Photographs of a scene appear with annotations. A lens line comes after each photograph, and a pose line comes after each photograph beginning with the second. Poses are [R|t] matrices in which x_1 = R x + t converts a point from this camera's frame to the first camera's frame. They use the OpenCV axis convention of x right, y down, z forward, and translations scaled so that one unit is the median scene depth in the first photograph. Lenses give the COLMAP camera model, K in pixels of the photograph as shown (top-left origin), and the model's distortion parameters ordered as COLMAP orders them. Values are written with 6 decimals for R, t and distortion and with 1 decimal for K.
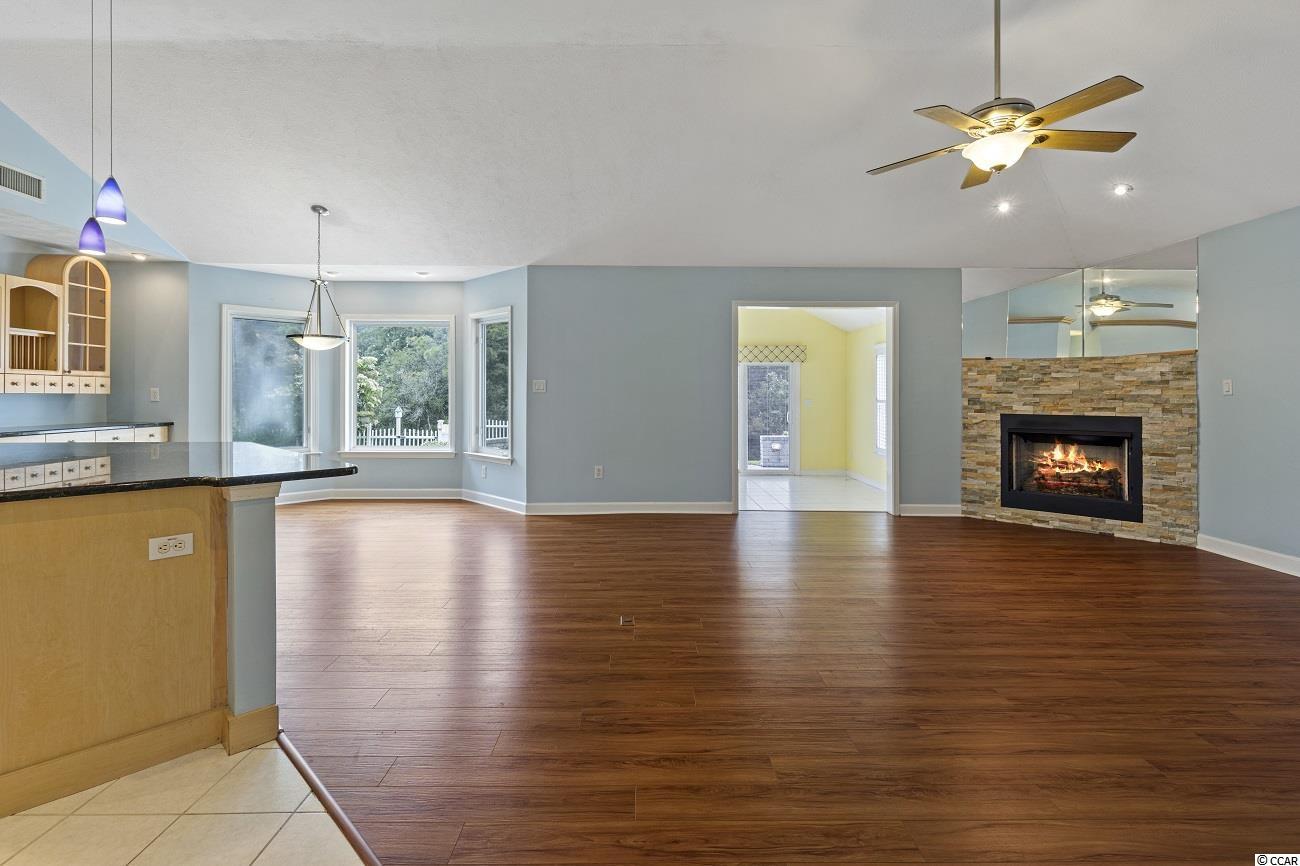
lens RADIAL K [[599.5, 0, 651.0], [0, 599.5, 394.7], [0, 0, 1]] dist [0.002678, -0.000306]
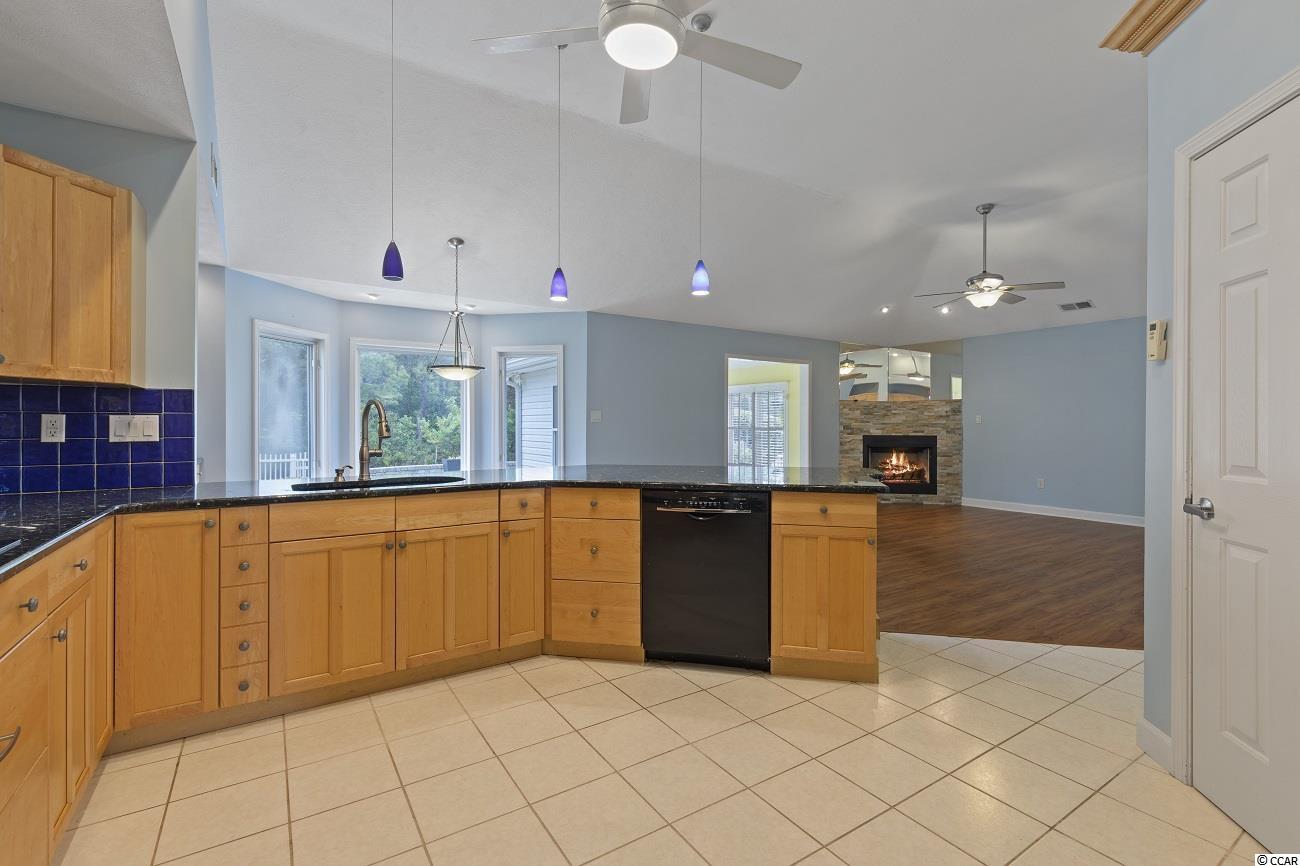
lens RADIAL K [[599.5, 0, 626.2], [0, 599.5, 425.8], [0, 0, 1]] dist [0.002678, -0.000306]
pose [[0.843430, -0.003778, 0.537225, -0.839882], [0.001362, 0.999987, 0.004893, -0.002031], [-0.537237, -0.003395, 0.843425, -0.011040]]
